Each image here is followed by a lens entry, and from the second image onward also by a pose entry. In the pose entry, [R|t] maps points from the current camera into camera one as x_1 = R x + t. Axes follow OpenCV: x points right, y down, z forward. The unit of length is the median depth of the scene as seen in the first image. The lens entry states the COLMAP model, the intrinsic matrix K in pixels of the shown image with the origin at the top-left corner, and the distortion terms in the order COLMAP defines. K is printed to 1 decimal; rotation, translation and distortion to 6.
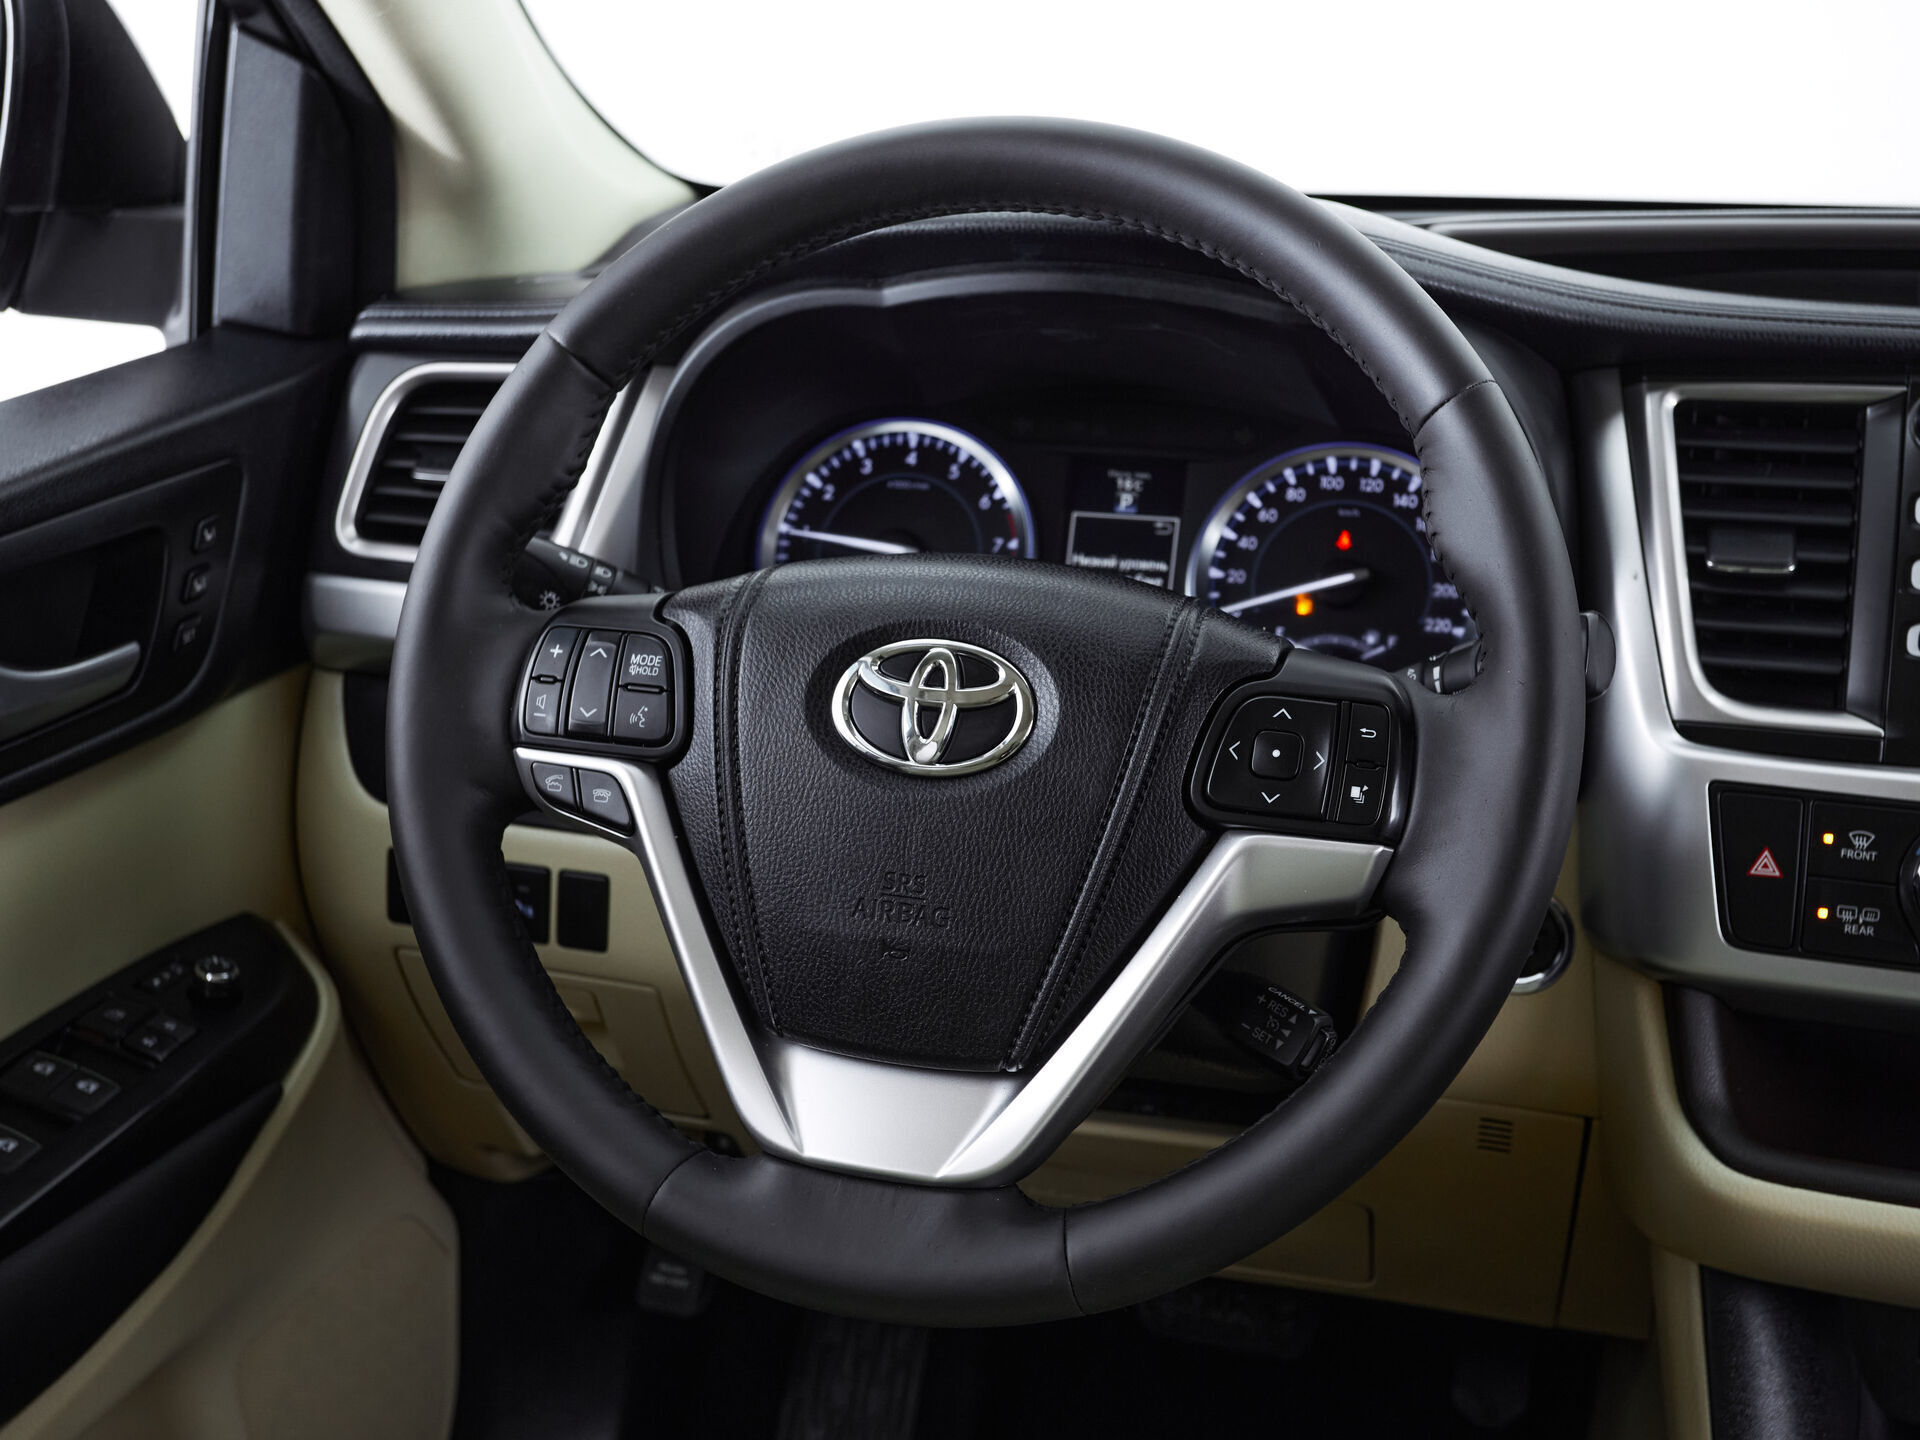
lens RADIAL K [[2307.3, 0, 945.0], [0, 2307.3, 736.8], [0, 0, 1]] dist [0.023733, 0.000000]
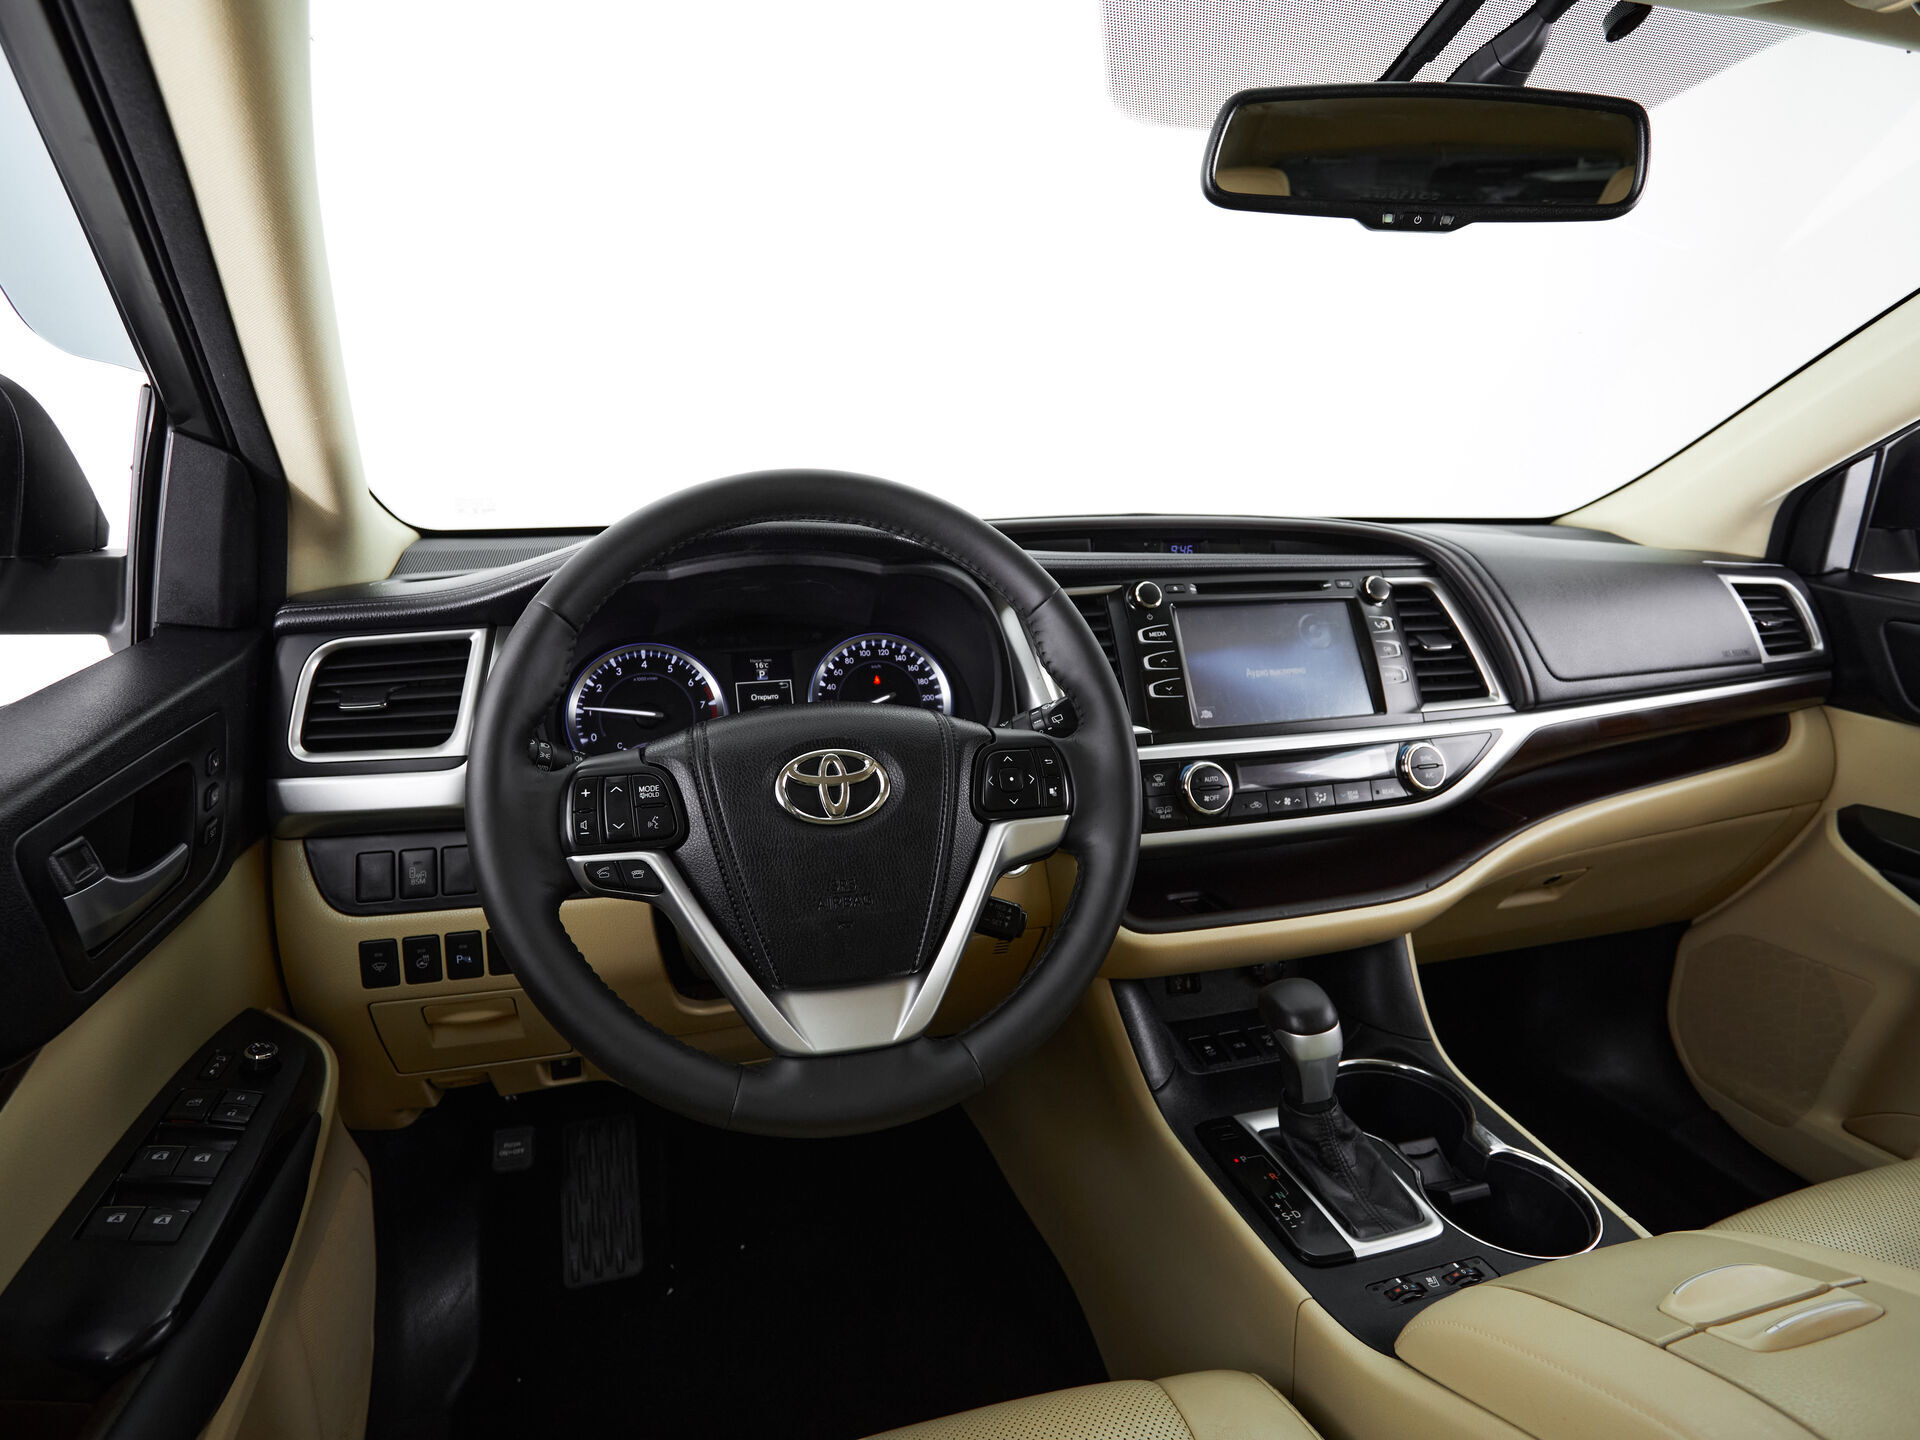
lens RADIAL K [[1014.5, 0, 942.8], [0, 1014.5, 720.3], [0, 0, 1]] dist [-0.005774, -0.000276]
pose [[0.845374, -0.134505, 0.516963, -0.285763], [0.163048, 0.986568, -0.009940, -0.035392], [-0.508682, 0.092693, 0.855950, 0.226203]]
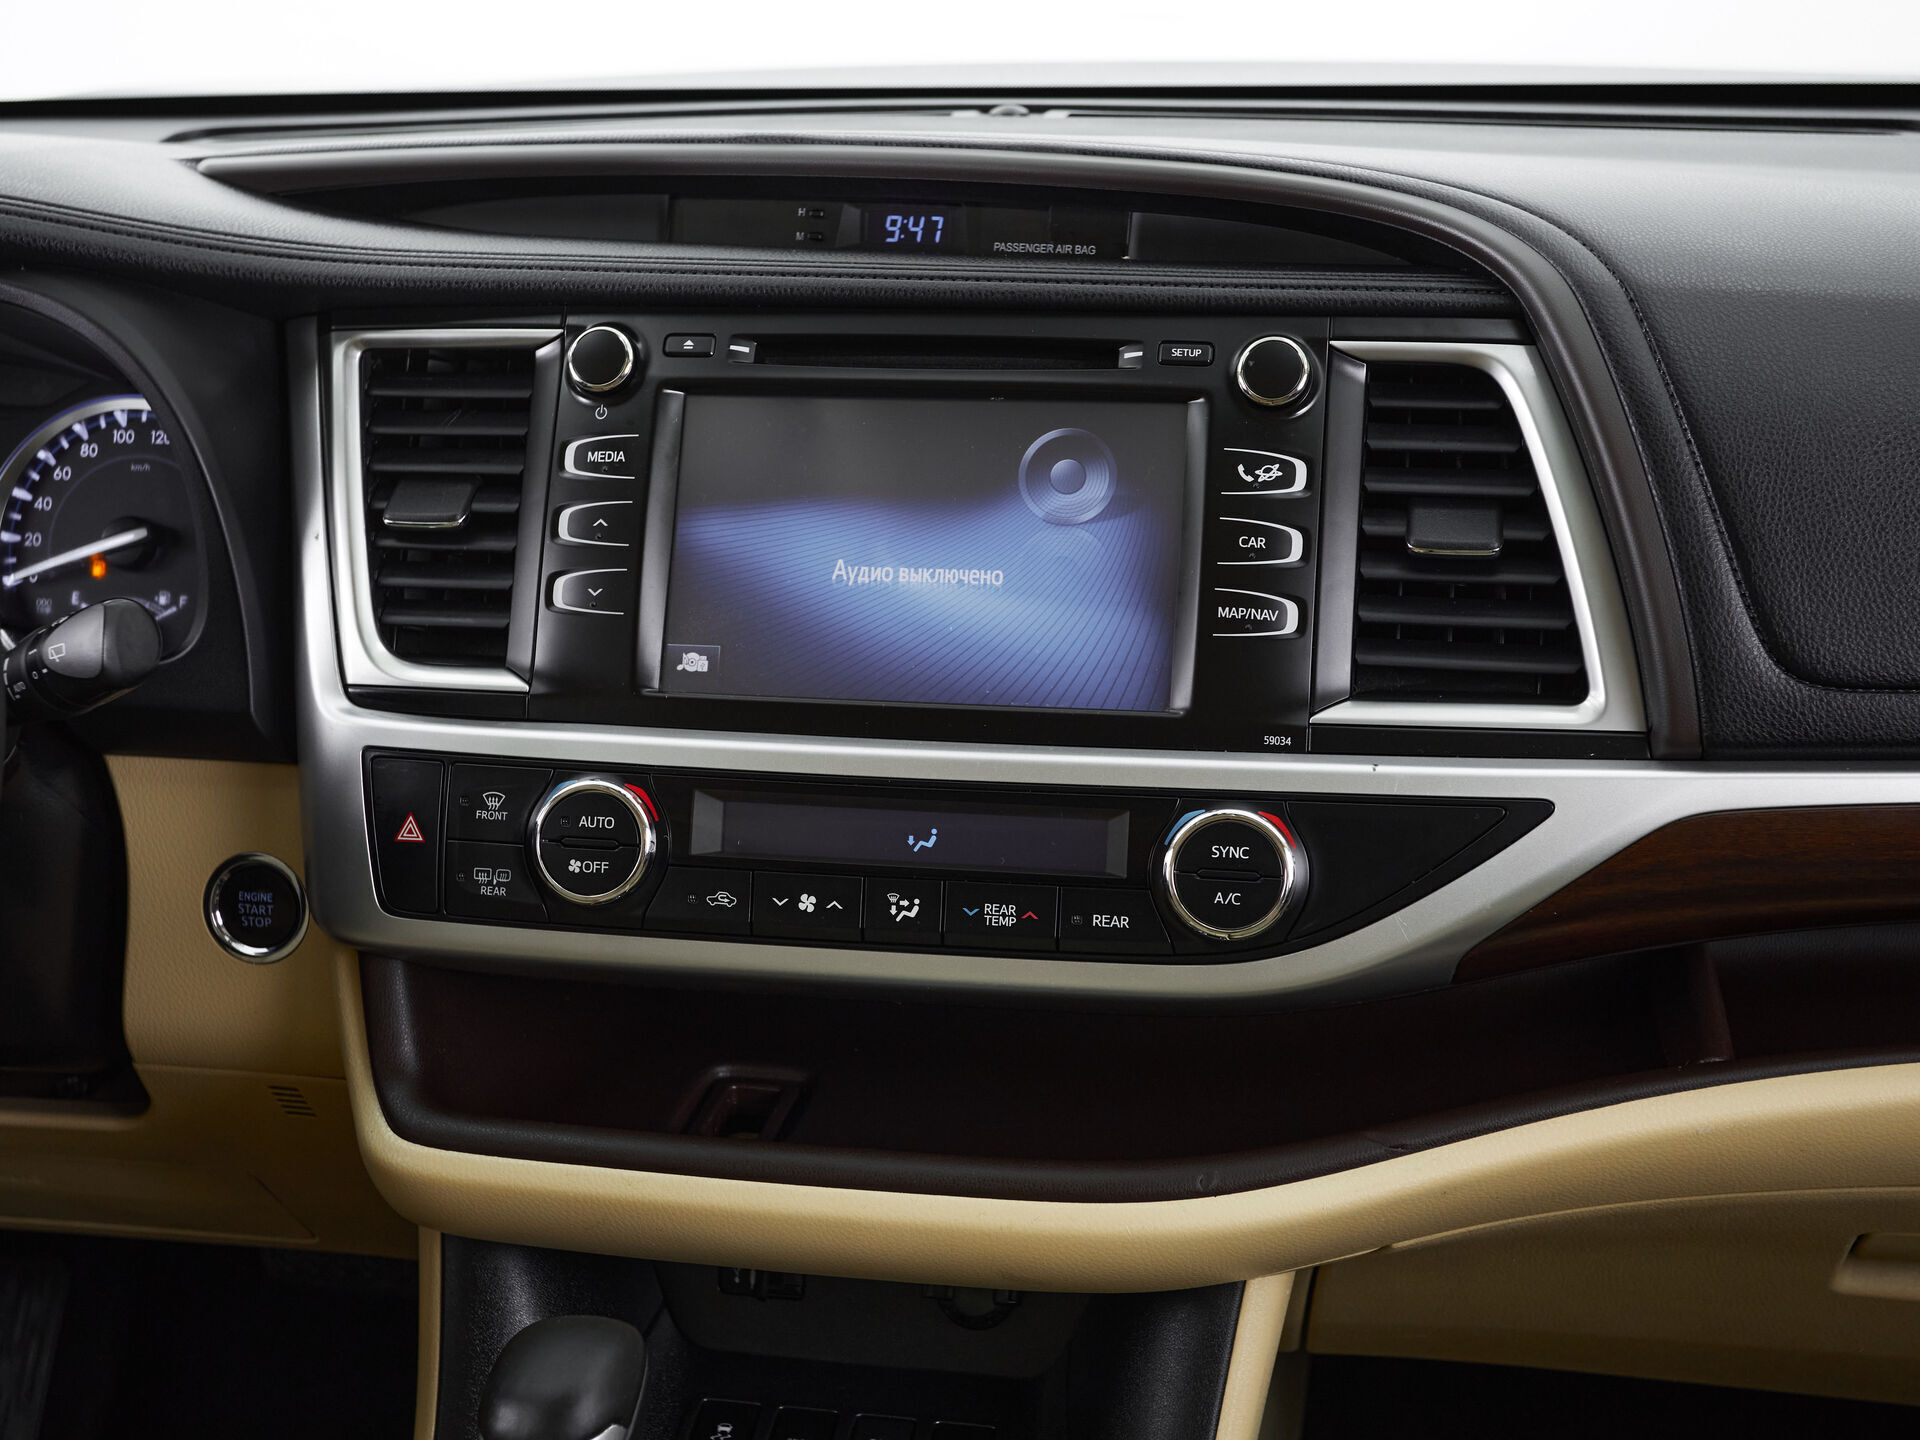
lens RADIAL K [[2437.8, 0, 925.1], [0, 2437.8, 742.1], [0, 0, 1]] dist [0.031194, 0.000000]
pose [[0.995845, -0.064812, 0.063970, 0.488224], [0.060134, 0.995552, 0.072527, -0.042765], [-0.068386, -0.068379, 0.995313, -0.048348]]
